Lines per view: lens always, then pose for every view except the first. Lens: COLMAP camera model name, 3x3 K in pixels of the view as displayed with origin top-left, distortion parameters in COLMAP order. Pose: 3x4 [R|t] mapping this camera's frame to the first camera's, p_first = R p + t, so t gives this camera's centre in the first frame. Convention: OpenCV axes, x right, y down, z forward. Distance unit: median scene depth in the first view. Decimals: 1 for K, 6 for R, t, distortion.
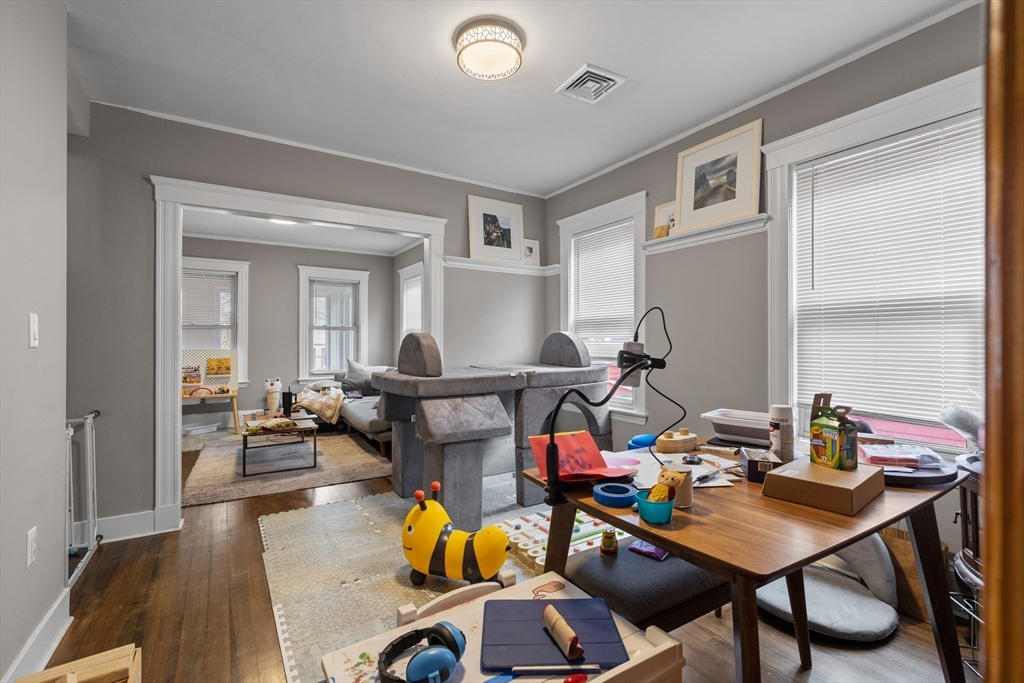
lens RADIAL K [[454.3, 0, 503.3], [0, 454.3, 339.9], [0, 0, 1]] dist [0.005456, -0.001218]
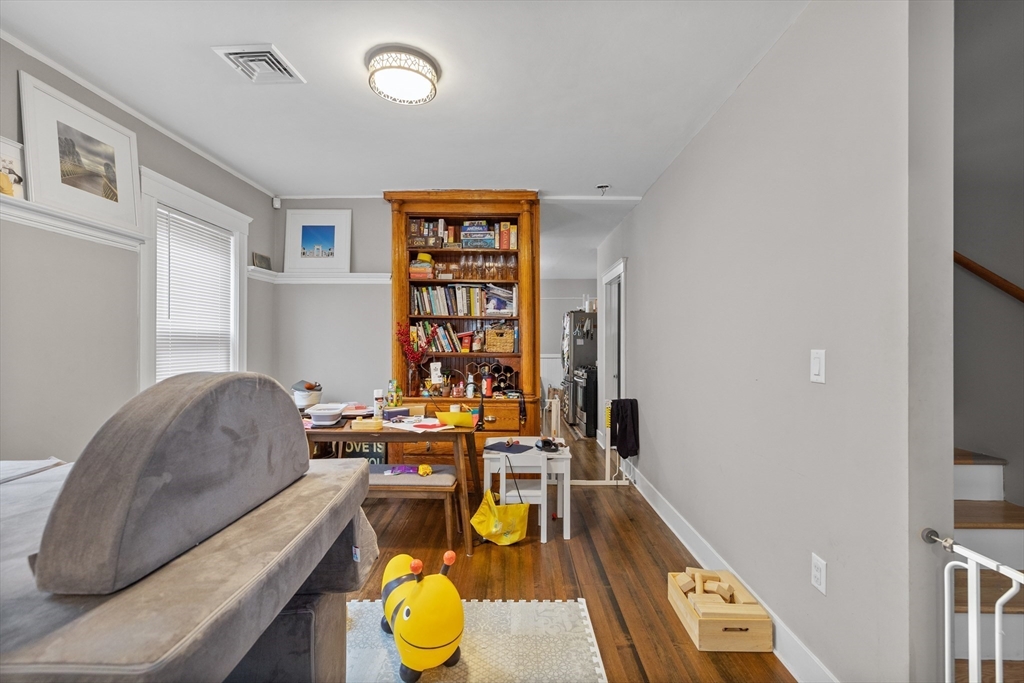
lens RADIAL K [[454.3, 0, 507.6], [0, 454.3, 341.2], [0, 0, 1]] dist [0.005456, -0.001218]
pose [[-0.846687, 0.002490, 0.532085, -0.869847], [-0.001152, 0.999978, -0.006511, -0.061114], [-0.532090, -0.006126, -0.846666, 1.993497]]
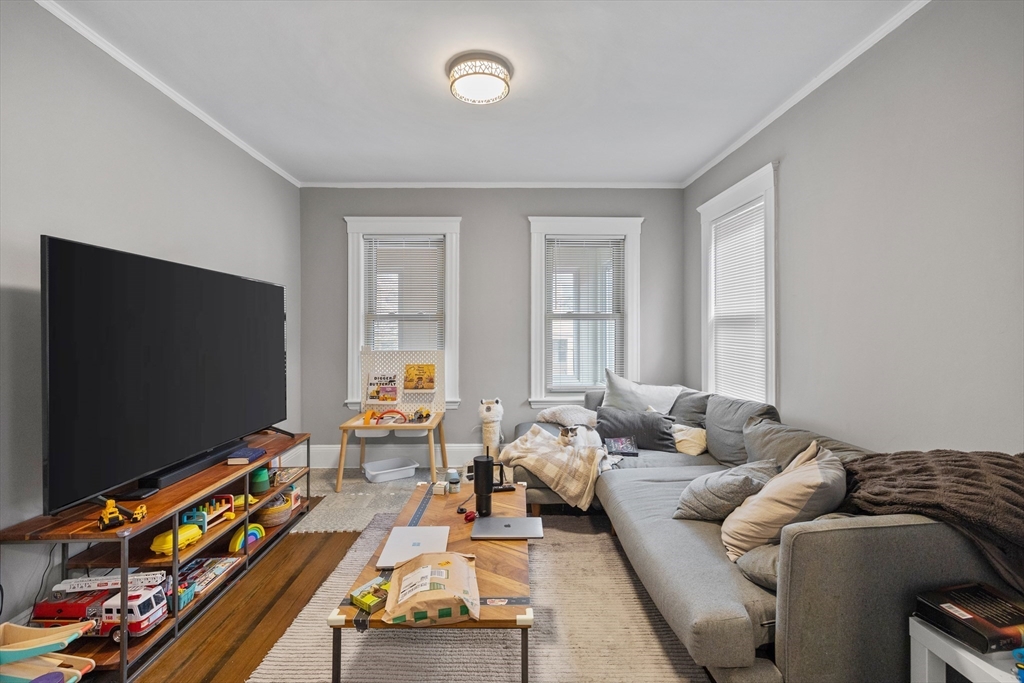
lens RADIAL K [[454.3, 0, 503.5], [0, 454.3, 331.3], [0, 0, 1]] dist [0.005456, -0.001218]
pose [[0.859550, -0.001377, -0.511050, -0.171389], [0.004142, 0.999982, 0.004272, -0.009952], [0.511035, -0.005789, 0.859541, 0.468968]]
